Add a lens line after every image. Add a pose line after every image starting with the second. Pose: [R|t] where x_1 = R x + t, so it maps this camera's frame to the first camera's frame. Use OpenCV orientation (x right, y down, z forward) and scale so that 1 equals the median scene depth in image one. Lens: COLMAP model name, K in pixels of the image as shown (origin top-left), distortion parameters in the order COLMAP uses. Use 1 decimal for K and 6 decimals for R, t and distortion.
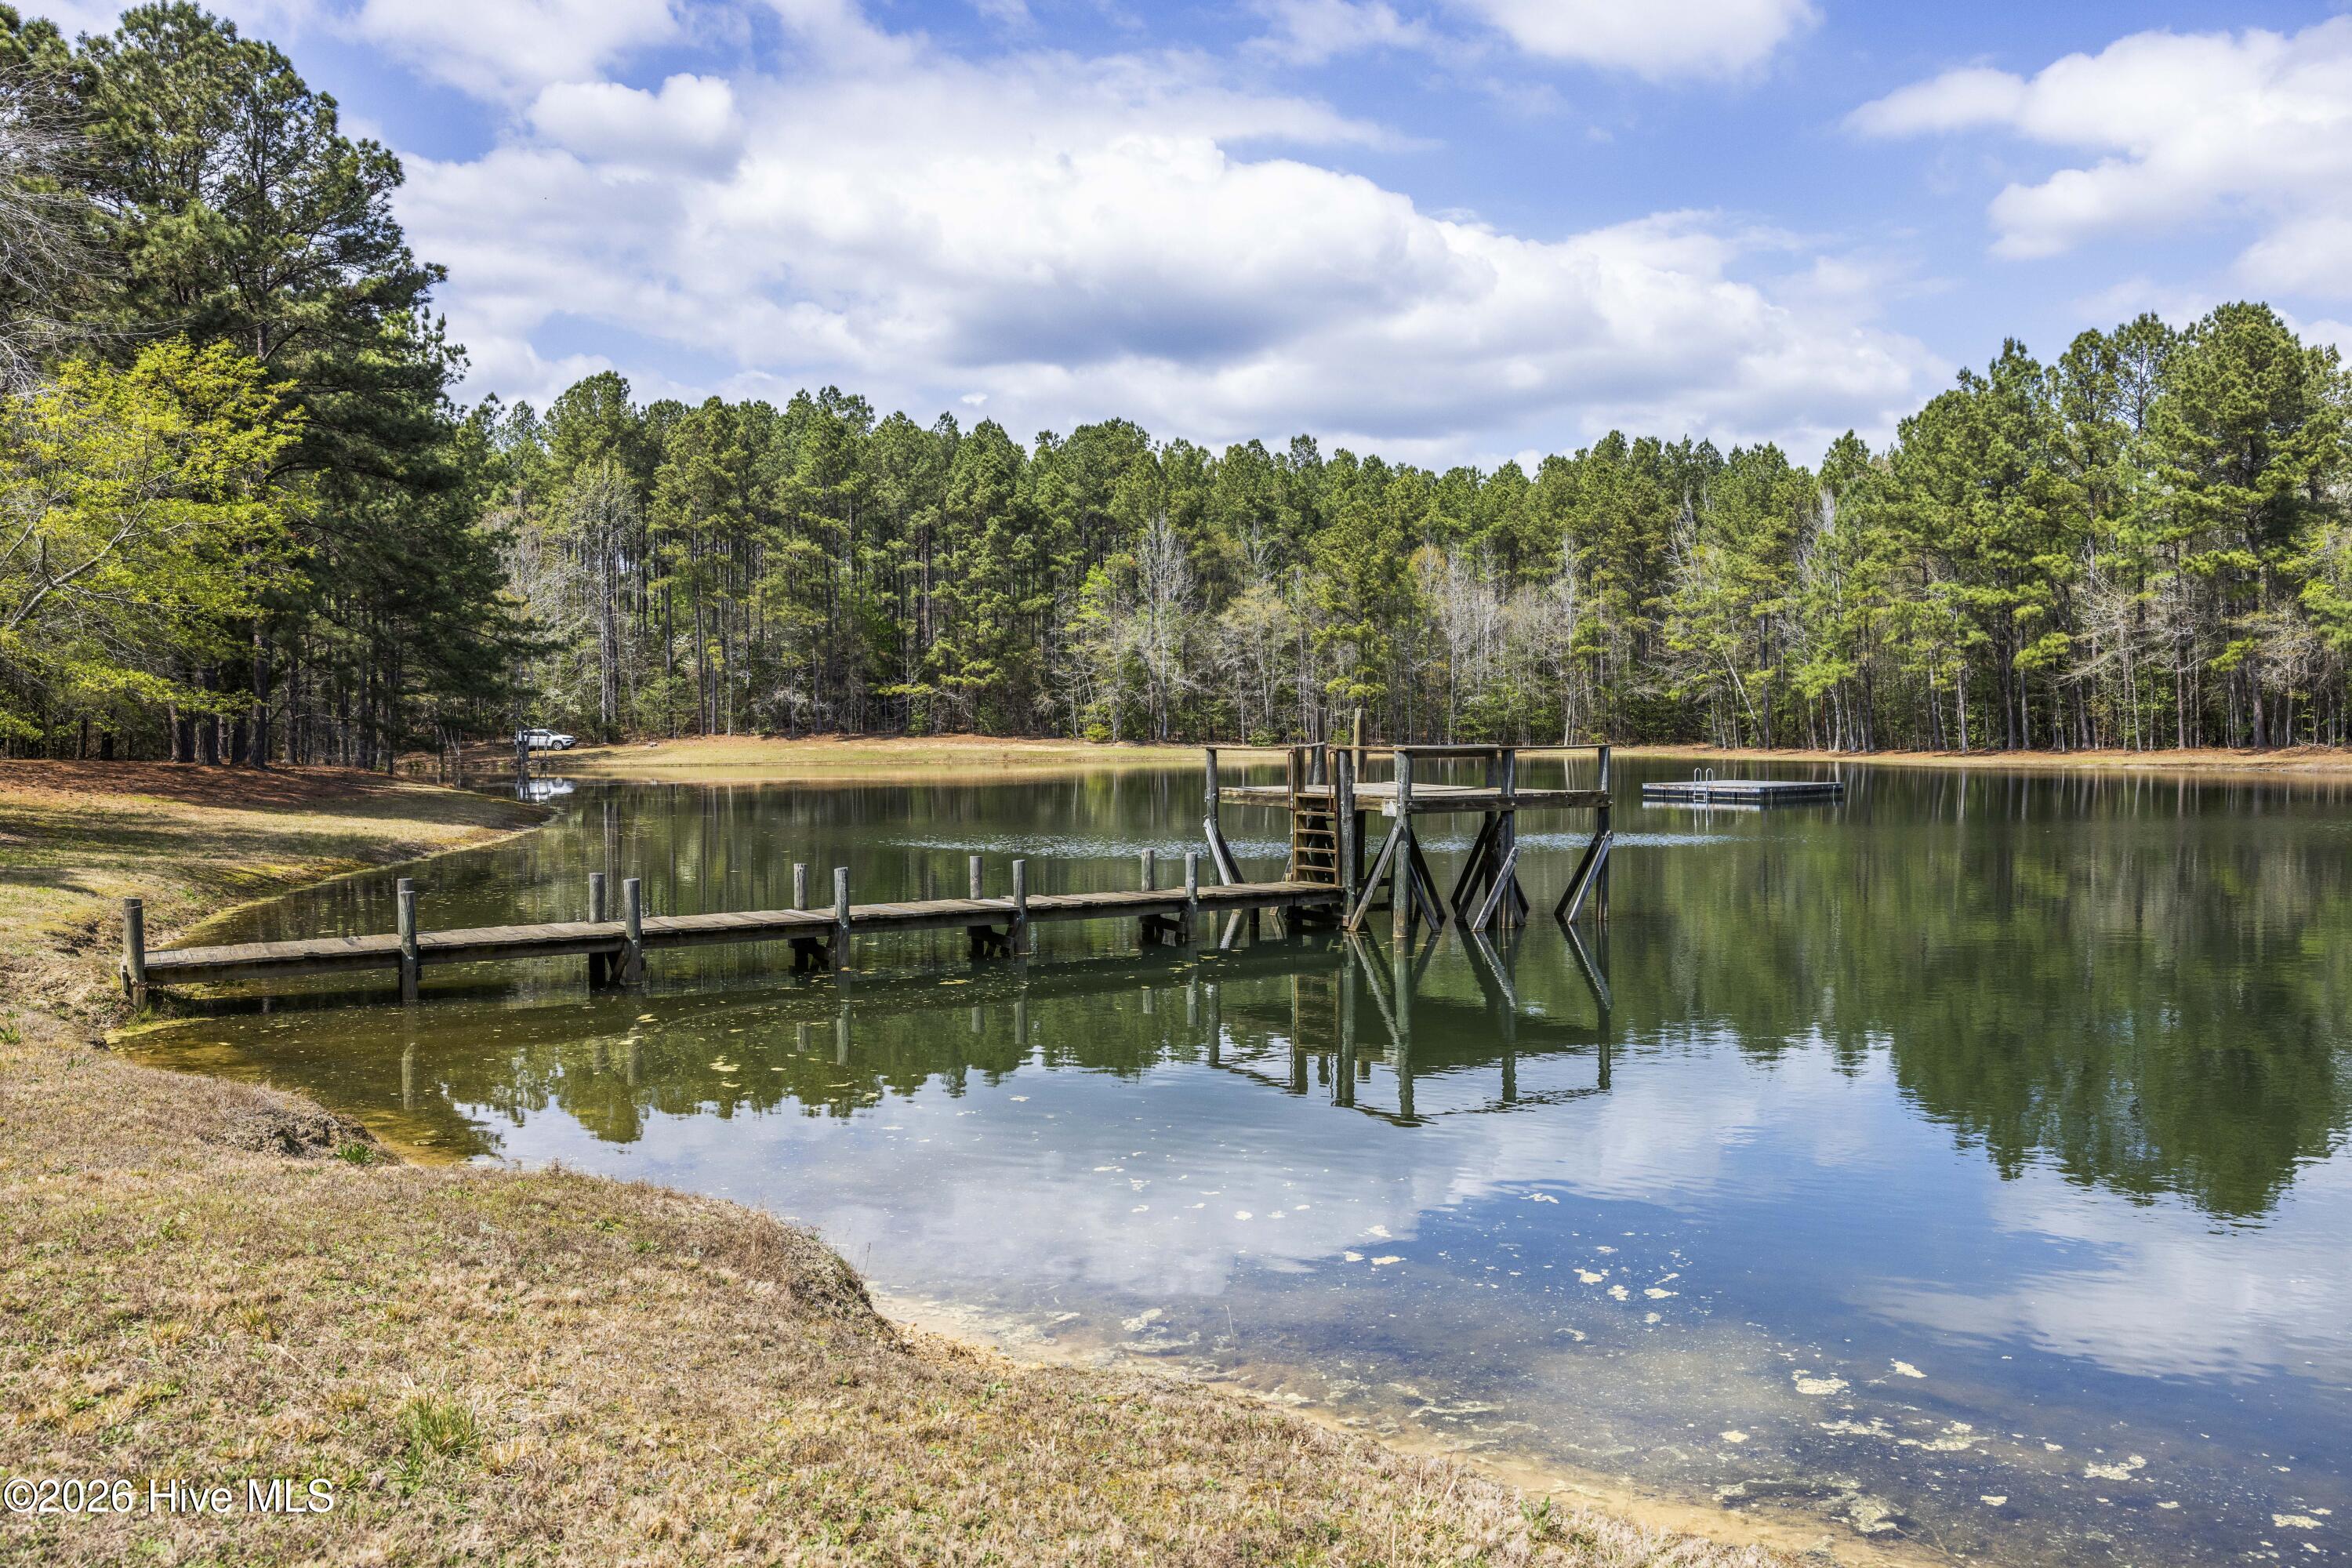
lens RADIAL K [[1922.0, 0, 1176.0], [0, 1922.0, 784.0], [0, 0, 1]] dist [-0.015916, -0.008833]
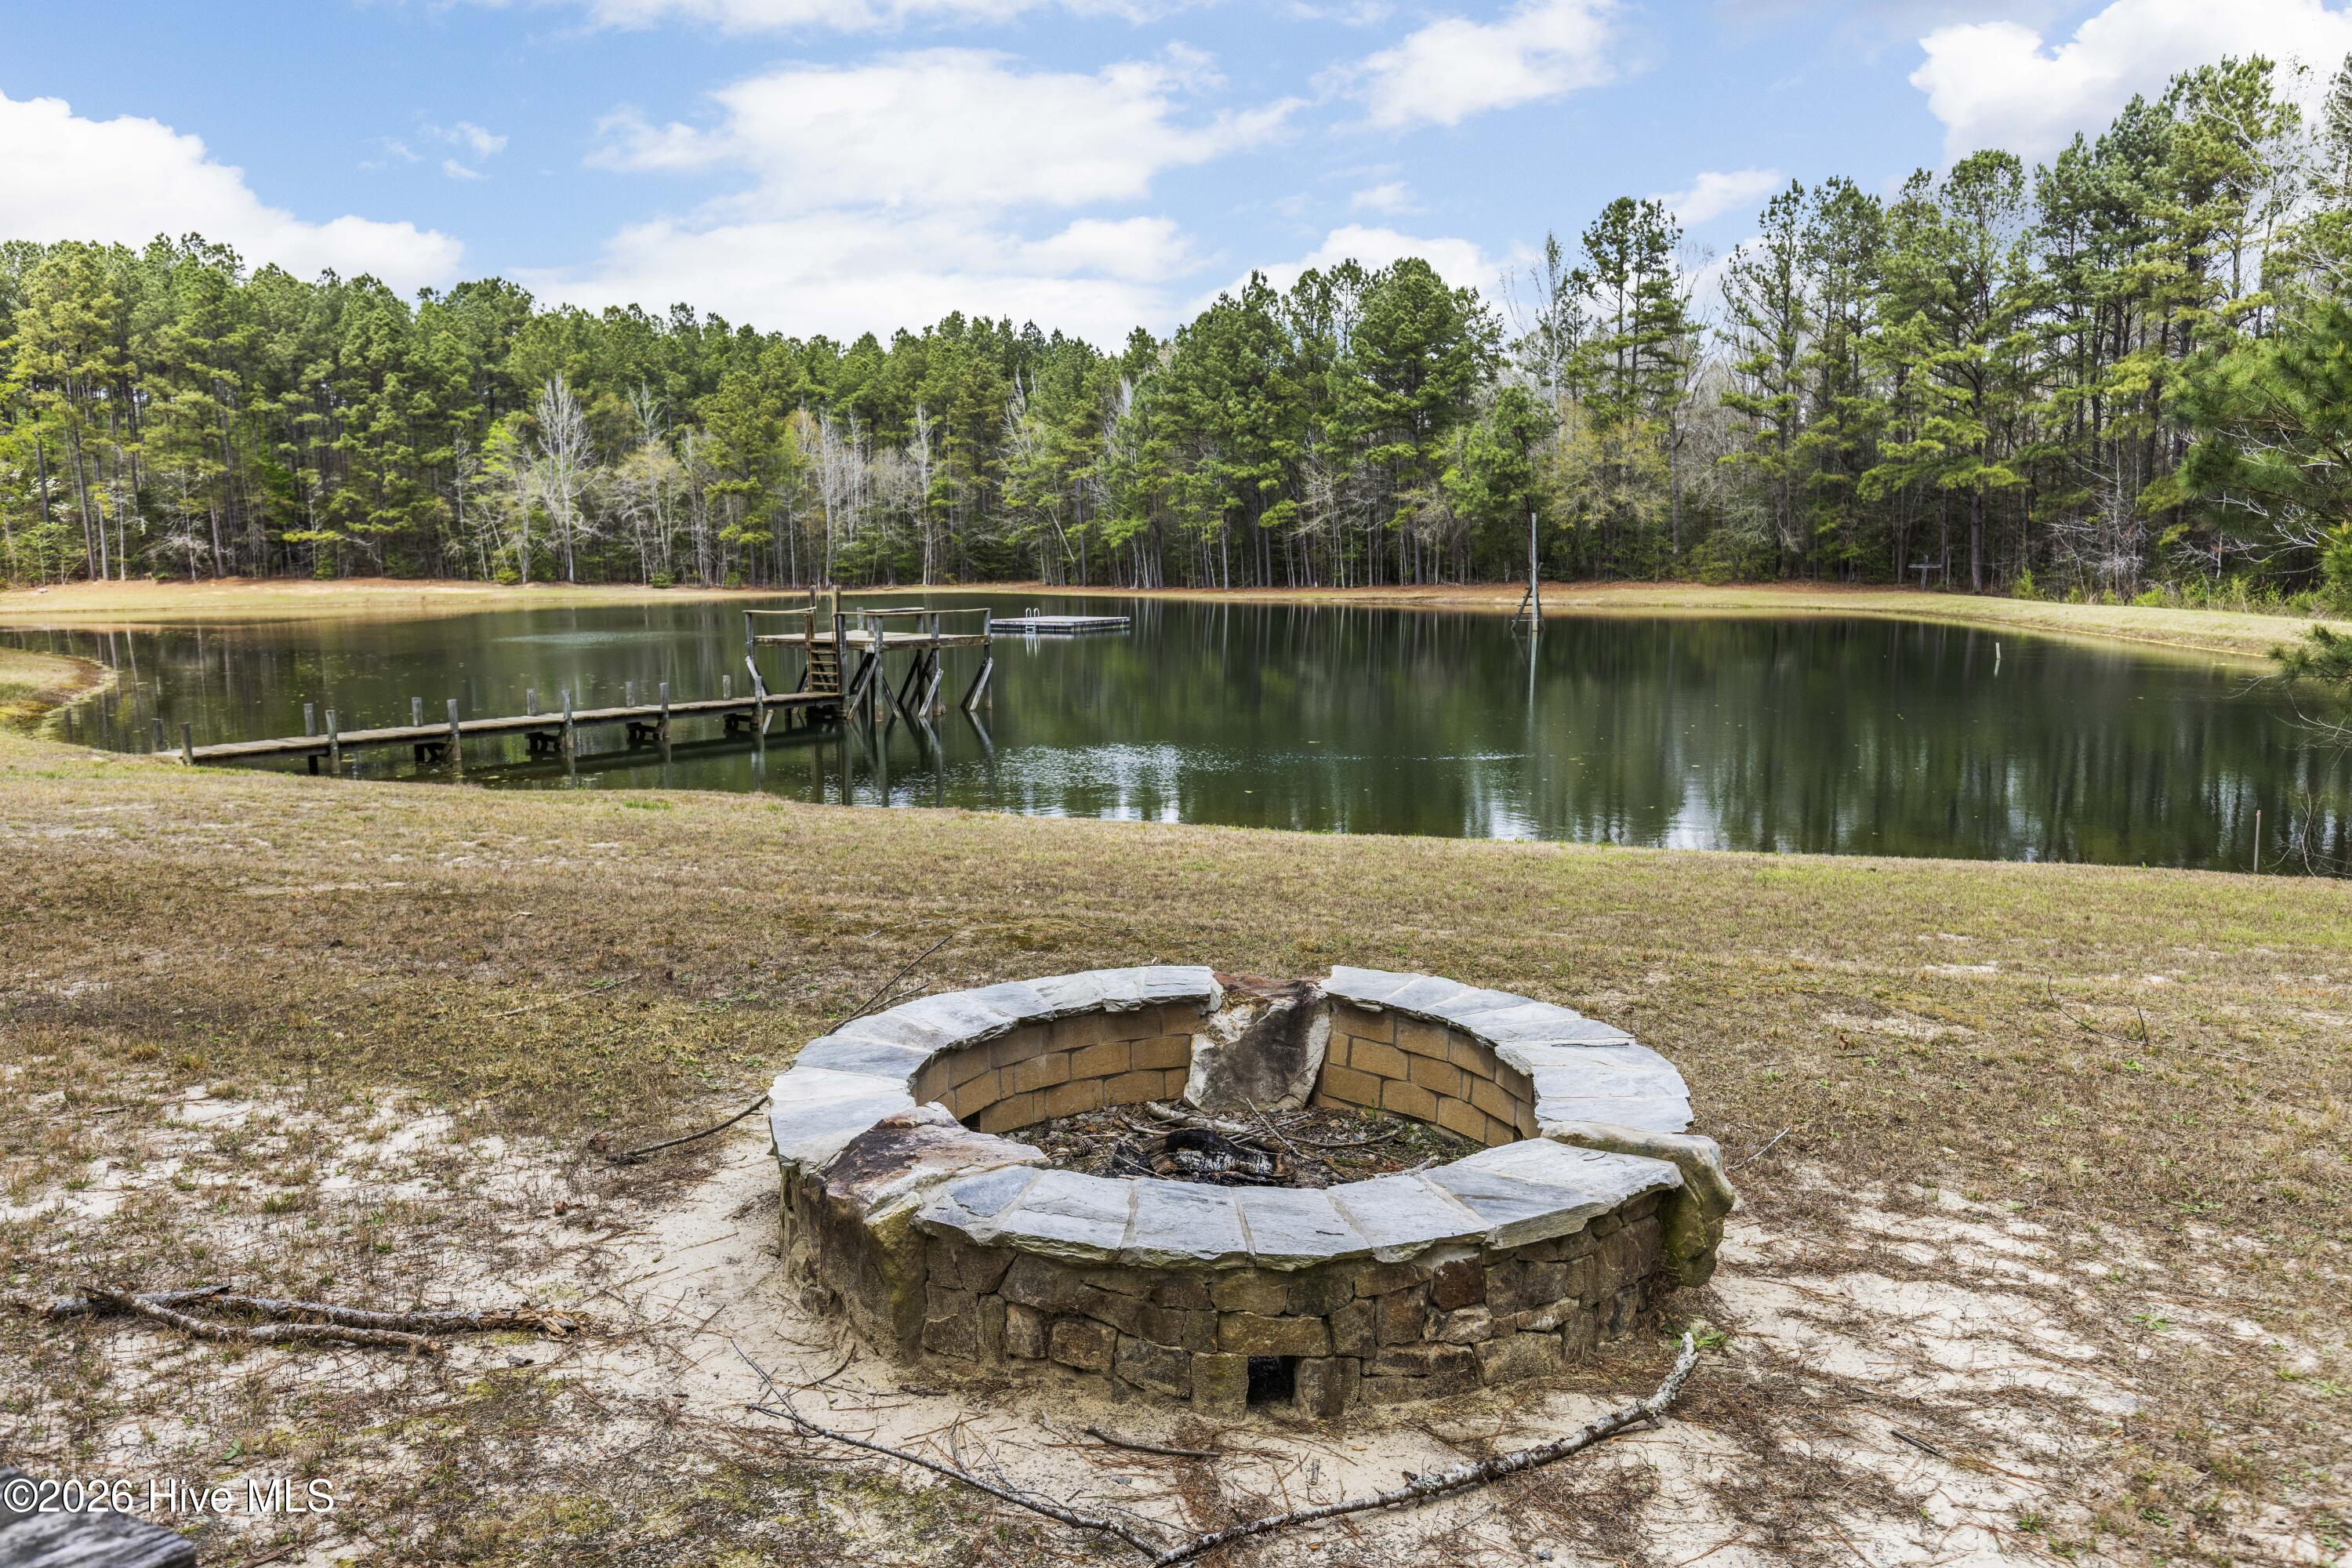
lens RADIAL K [[1766.5, 0, 1179.3], [0, 1766.5, 828.8], [0, 0, 1]] dist [-0.038854, 0.000264]
pose [[0.939824, -0.054629, 0.337264, -0.027098], [0.012742, 0.992052, 0.125181, -0.003658], [-0.341422, -0.113350, 0.933050, -0.100840]]
